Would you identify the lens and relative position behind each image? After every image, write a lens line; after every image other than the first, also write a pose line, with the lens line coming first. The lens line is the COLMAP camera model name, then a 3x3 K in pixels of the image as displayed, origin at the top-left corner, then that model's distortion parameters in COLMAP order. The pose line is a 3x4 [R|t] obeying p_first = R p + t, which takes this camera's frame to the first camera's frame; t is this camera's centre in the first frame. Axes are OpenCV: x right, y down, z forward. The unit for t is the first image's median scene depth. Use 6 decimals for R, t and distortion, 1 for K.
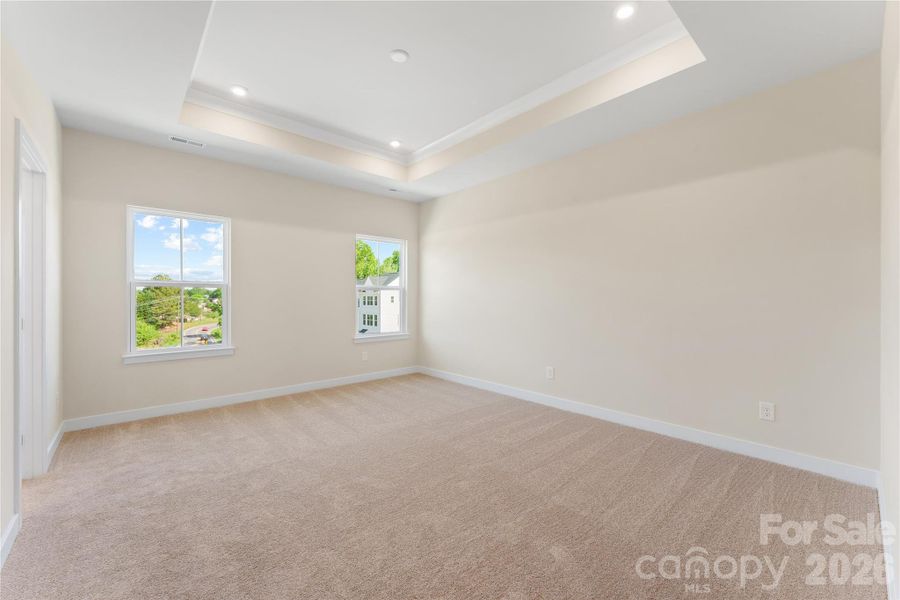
lens RADIAL K [[367.6, 0, 448.9], [0, 367.6, 299.4], [0, 0, 1]] dist [0.000765, 0.000353]
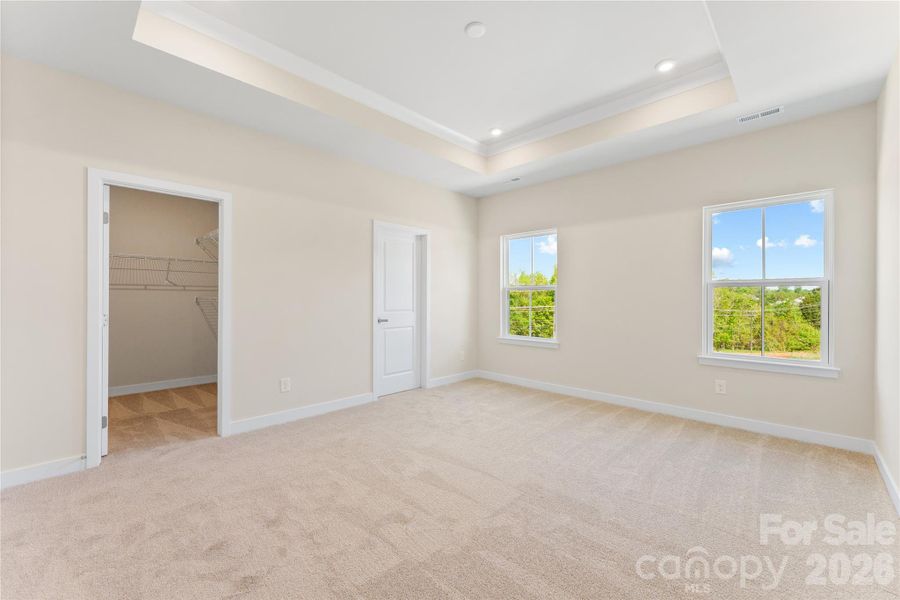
lens RADIAL K [[367.6, 0, 441.0], [0, 367.6, 297.8], [0, 0, 1]] dist [0.000765, 0.000353]
pose [[0.067451, -0.007032, -0.997698, 0.507914], [-0.014496, 0.999863, -0.008027, 0.006616], [0.997617, 0.015004, 0.067340, 0.570737]]
